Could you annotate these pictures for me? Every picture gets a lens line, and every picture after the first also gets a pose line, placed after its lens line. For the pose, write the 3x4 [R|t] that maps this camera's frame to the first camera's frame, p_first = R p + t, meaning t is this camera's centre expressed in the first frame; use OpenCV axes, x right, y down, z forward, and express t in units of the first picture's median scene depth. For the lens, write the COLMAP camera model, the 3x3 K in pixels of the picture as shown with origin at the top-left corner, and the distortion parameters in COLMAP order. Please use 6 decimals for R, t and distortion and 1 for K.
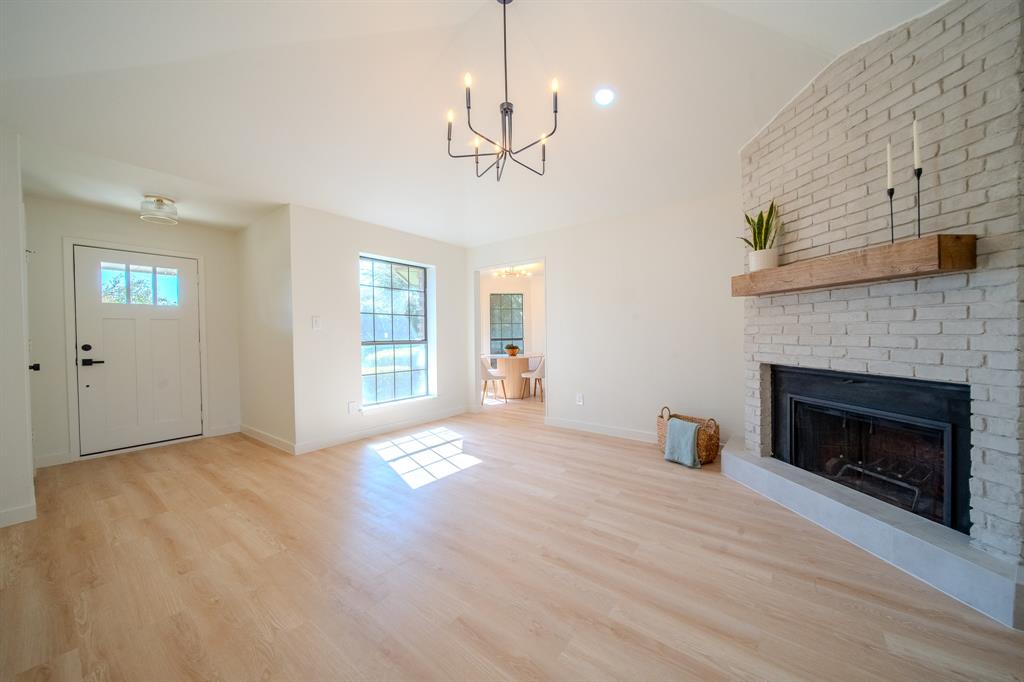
lens RADIAL K [[362.4, 0, 511.3], [0, 362.4, 337.7], [0, 0, 1]] dist [-0.001752, -0.000054]
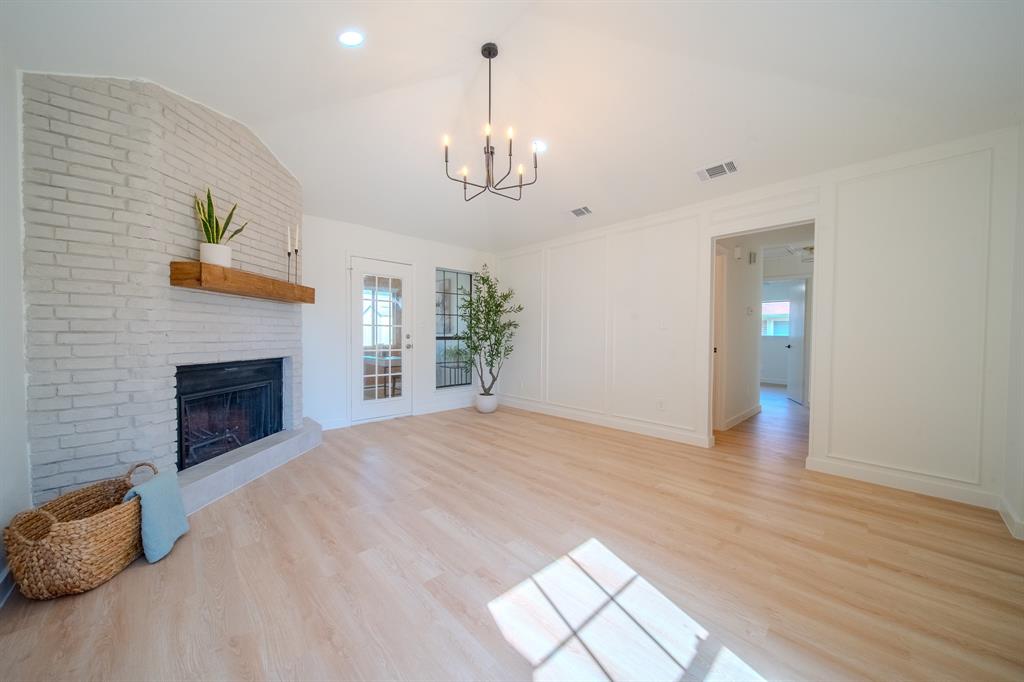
lens RADIAL K [[351.9, 0, 511.2], [0, 351.9, 346.2], [0, 0, 1]] dist [-0.000154, -0.000036]
pose [[-0.985670, 0.005183, 0.168605, -0.228952], [0.012502, 0.999024, 0.042372, -0.001566], [-0.168221, 0.043873, -0.984773, 1.745263]]
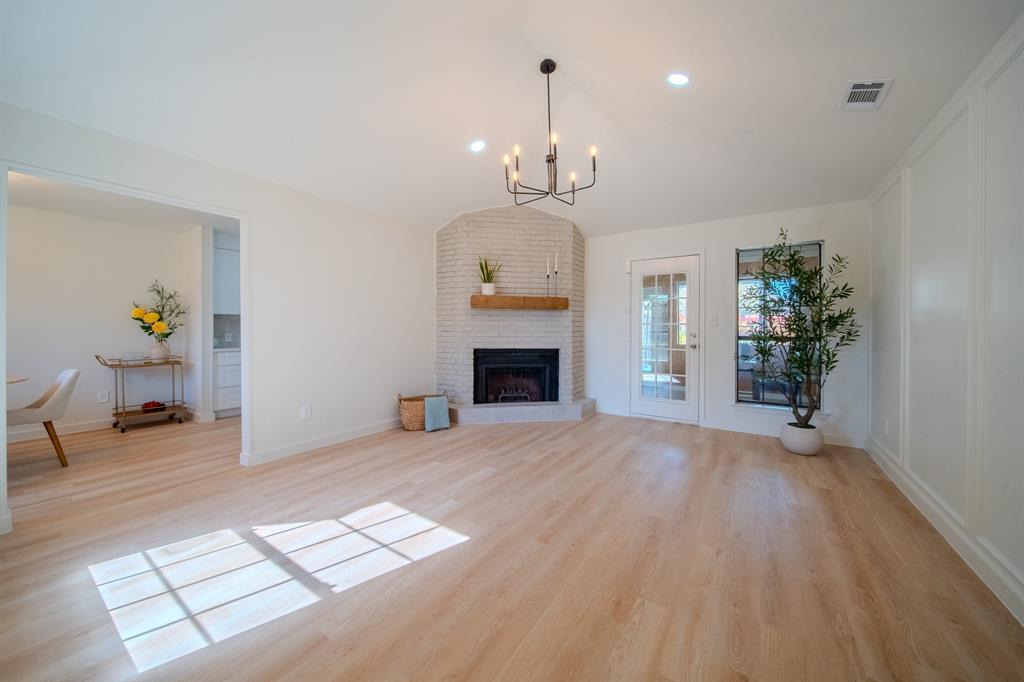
lens RADIAL K [[362.4, 0, 511.3], [0, 362.4, 337.7], [0, 0, 1]] dist [-0.001752, -0.000054]
pose [[-0.069539, -0.011360, 0.997515, -1.024022], [0.008153, 0.999895, 0.011956, 0.001403], [-0.997546, 0.008964, -0.069439, 0.981261]]
